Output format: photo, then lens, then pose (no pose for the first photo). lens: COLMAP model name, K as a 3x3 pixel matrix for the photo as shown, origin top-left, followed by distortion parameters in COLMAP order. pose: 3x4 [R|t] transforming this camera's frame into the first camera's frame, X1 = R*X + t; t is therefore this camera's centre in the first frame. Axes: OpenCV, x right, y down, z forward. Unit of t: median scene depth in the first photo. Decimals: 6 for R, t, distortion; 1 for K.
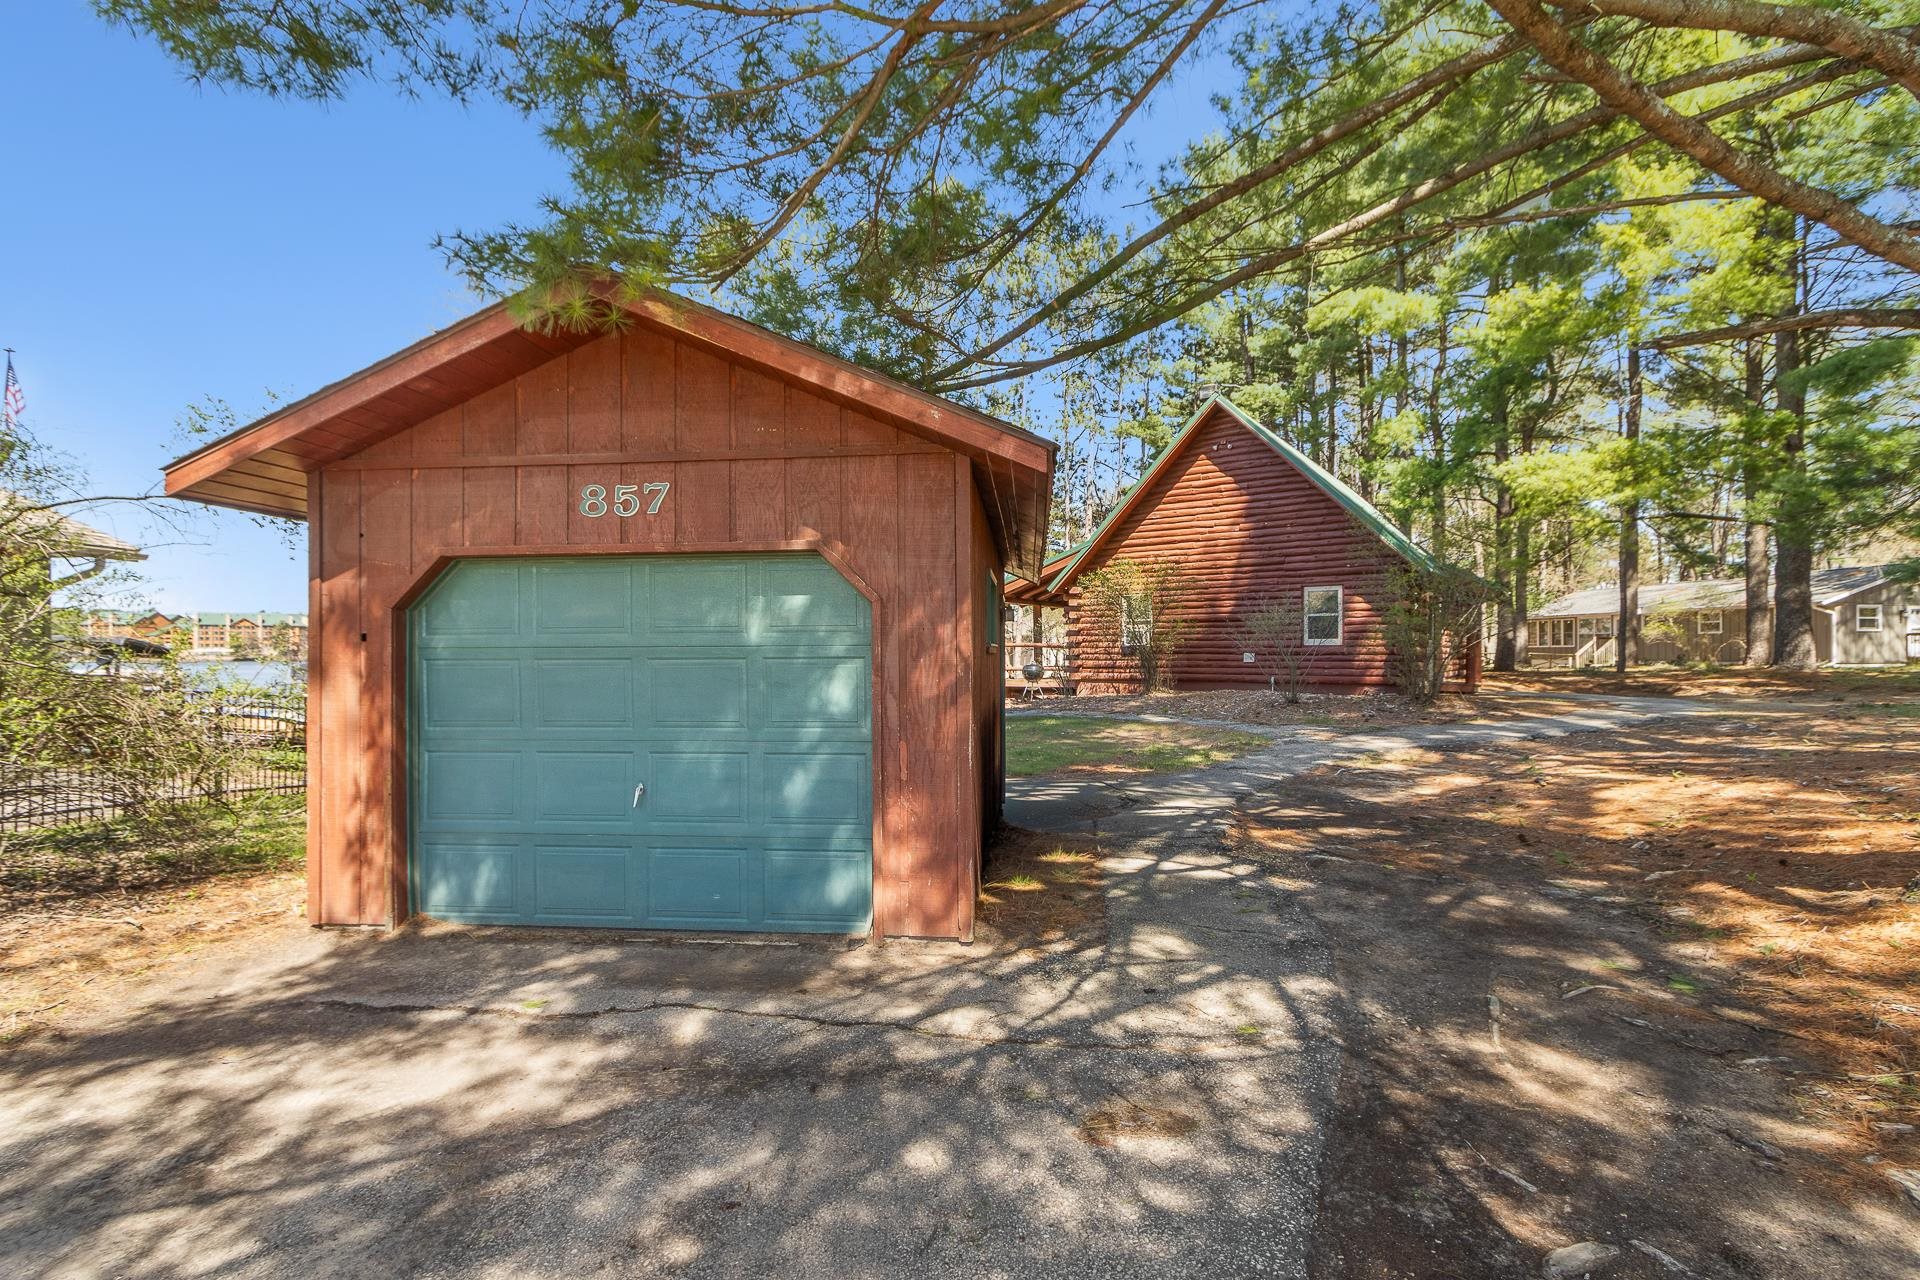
lens RADIAL K [[865.6, 0, 962.4], [0, 865.6, 655.4], [0, 0, 1]] dist [0.002151, -0.000019]
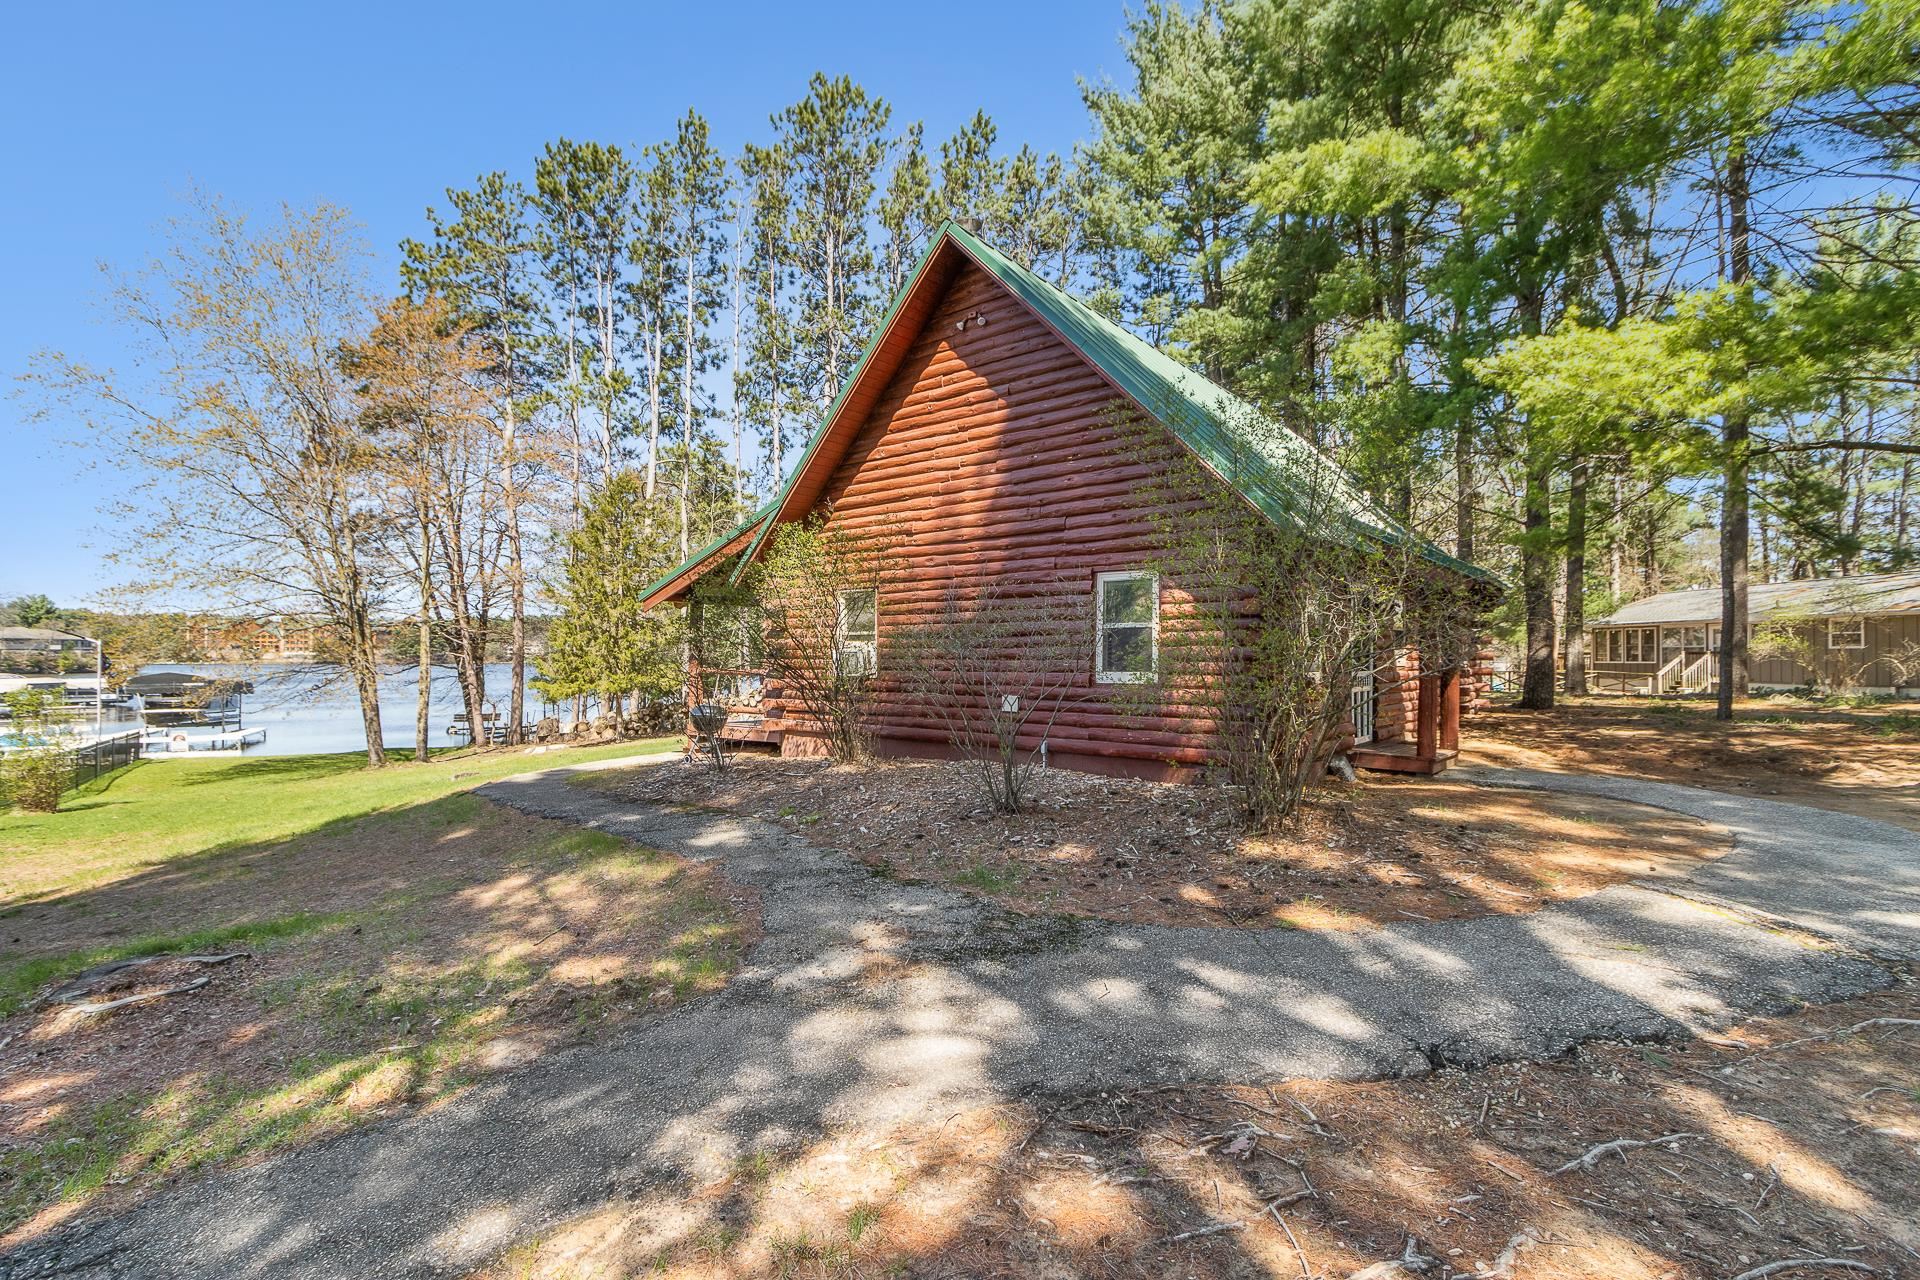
lens RADIAL K [[885.0, 0, 960.0], [0, 885.0, 640.0], [0, 0, 1]] dist [0.009825, 0.000185]
pose [[0.998515, 0.003103, -0.054397, 0.182478], [-0.004428, 0.999696, -0.024243, -0.013055], [0.054306, 0.024448, 0.998225, 0.243016]]
